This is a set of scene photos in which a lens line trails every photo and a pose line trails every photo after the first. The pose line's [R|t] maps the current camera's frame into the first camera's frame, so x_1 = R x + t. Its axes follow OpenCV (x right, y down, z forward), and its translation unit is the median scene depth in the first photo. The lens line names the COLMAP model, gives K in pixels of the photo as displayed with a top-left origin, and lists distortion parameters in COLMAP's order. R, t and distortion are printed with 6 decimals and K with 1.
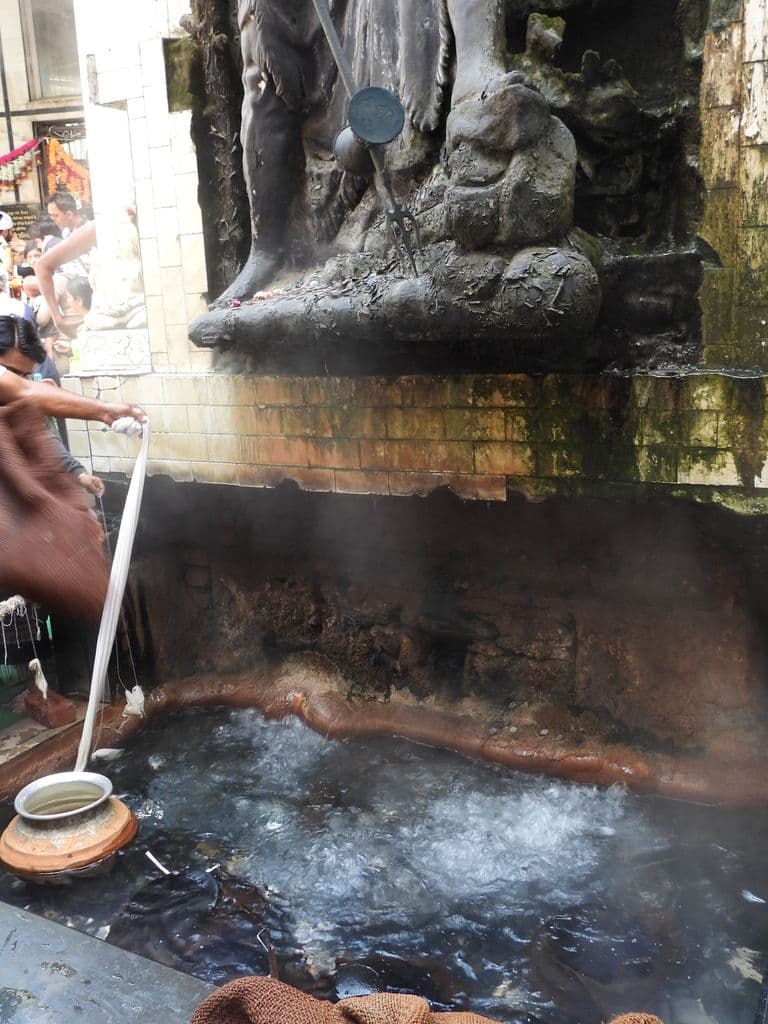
lens RADIAL K [[975.8, 0, 384.0], [0, 975.8, 512.0], [0, 0, 1]] dist [-0.011730, -0.004014]
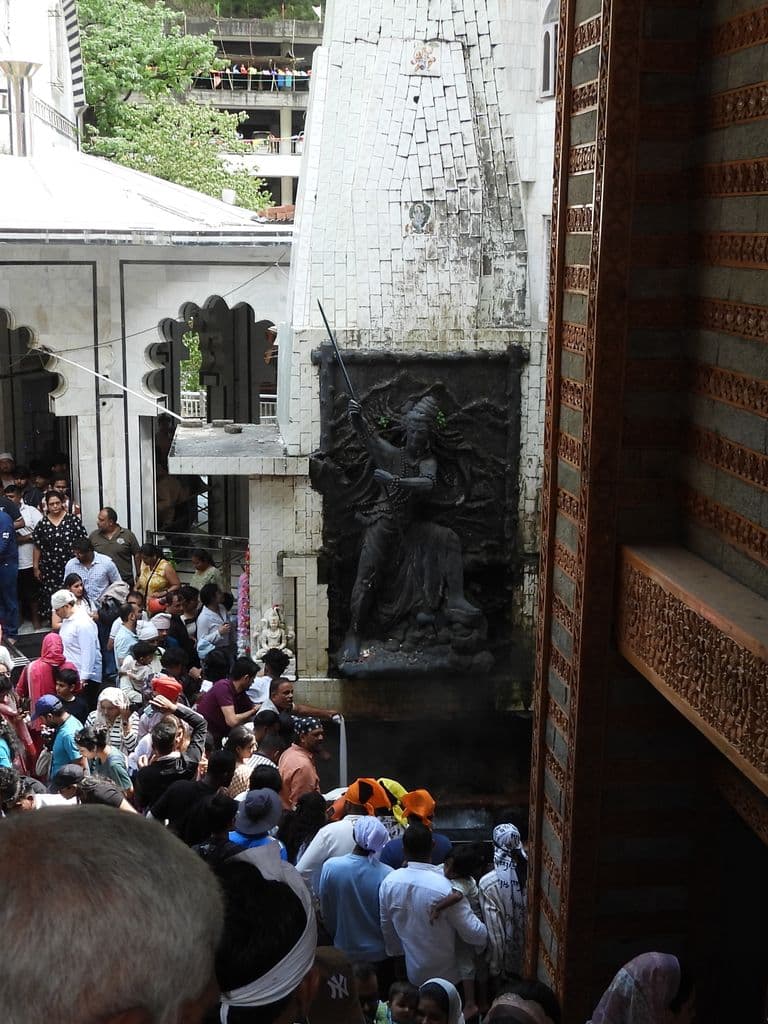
lens RADIAL K [[975.8, 0, 384.0], [0, 975.8, 512.0], [0, 0, 1]] dist [-0.011730, -0.004014]
pose [[0.859170, -0.036233, 0.510406, -1.740347], [0.065321, 0.997095, -0.039174, -0.606013], [-0.507504, 0.066997, 0.859041, -1.695193]]
